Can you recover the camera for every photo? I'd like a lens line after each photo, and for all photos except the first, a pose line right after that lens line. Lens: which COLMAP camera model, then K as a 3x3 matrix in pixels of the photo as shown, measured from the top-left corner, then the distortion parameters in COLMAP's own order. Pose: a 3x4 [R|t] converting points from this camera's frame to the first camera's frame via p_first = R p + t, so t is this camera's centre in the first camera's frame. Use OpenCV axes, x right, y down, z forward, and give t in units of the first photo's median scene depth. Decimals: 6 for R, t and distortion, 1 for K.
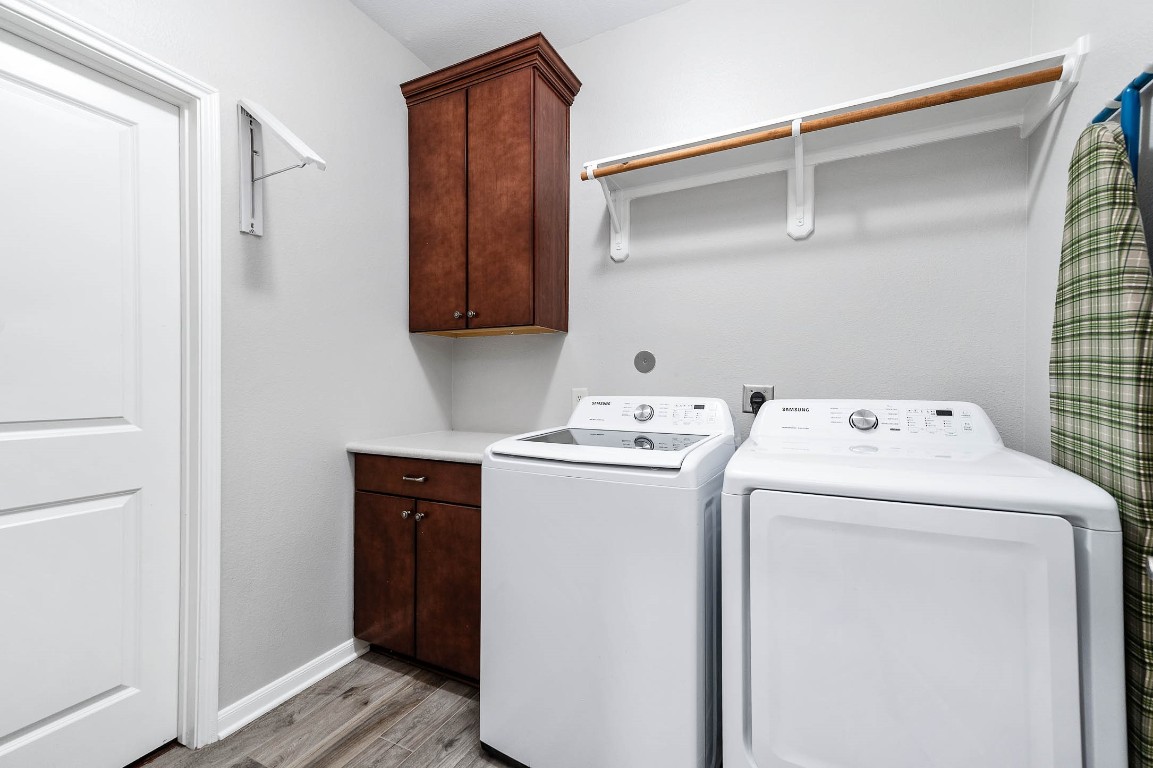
lens RADIAL K [[484.4, 0, 575.9], [0, 484.4, 384.3], [0, 0, 1]] dist [0.017226, -0.001565]
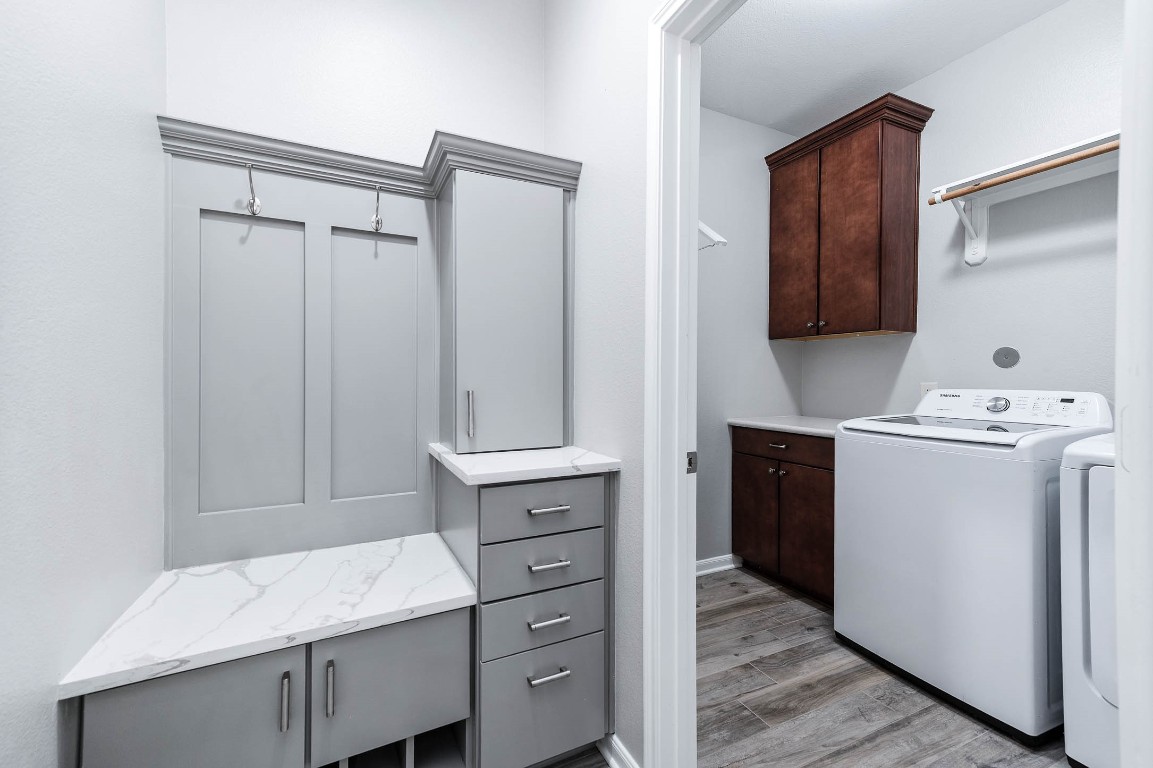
lens RADIAL K [[484.4, 0, 573.6], [0, 484.4, 380.0], [0, 0, 1]] dist [0.017226, -0.001565]
pose [[0.795698, 0.003349, -0.605685, 0.043106], [-0.000905, 0.999990, 0.004339, -0.001473], [0.605693, -0.002904, 0.795693, -0.438232]]
